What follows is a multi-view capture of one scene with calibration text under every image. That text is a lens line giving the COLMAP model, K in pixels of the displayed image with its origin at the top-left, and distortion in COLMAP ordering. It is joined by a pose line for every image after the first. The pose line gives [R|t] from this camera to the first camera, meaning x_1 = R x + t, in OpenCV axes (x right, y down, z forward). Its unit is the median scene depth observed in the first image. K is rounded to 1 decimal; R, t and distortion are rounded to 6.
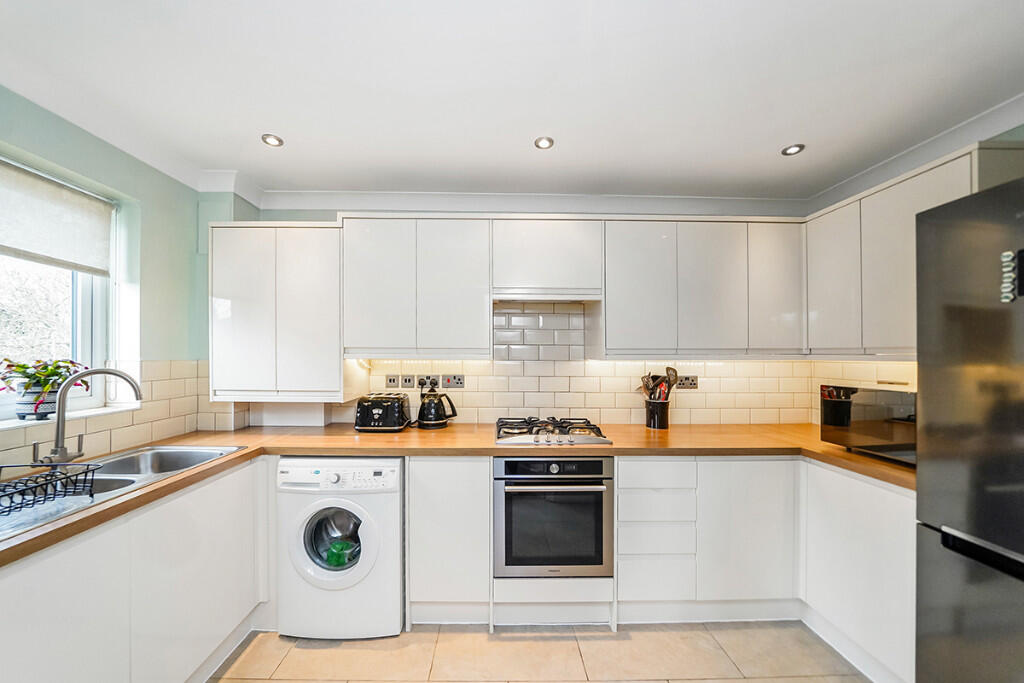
lens RADIAL K [[349.6, 0, 504.6], [0, 349.6, 350.4], [0, 0, 1]] dist [-0.017996, 0.000059]
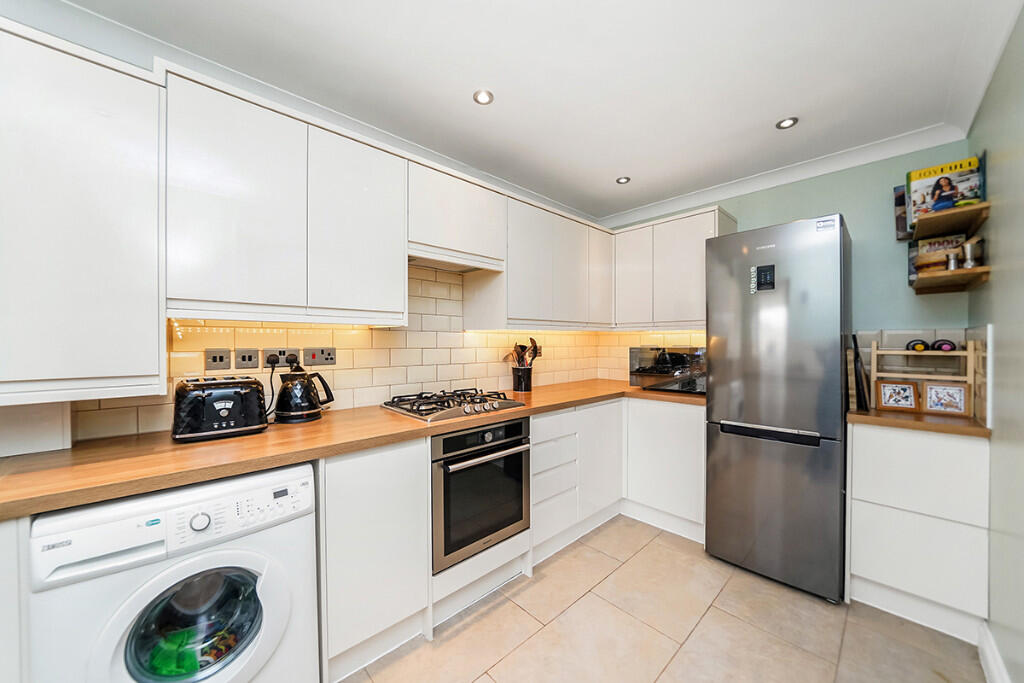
lens RADIAL K [[349.6, 0, 490.5], [0, 349.6, 341.3], [0, 0, 1]] dist [-0.017996, 0.000059]
pose [[0.760615, -0.002169, 0.649199, -0.429318], [-0.006267, 0.999923, 0.010683, 0.053876], [-0.649173, -0.012194, 0.760543, 0.228890]]
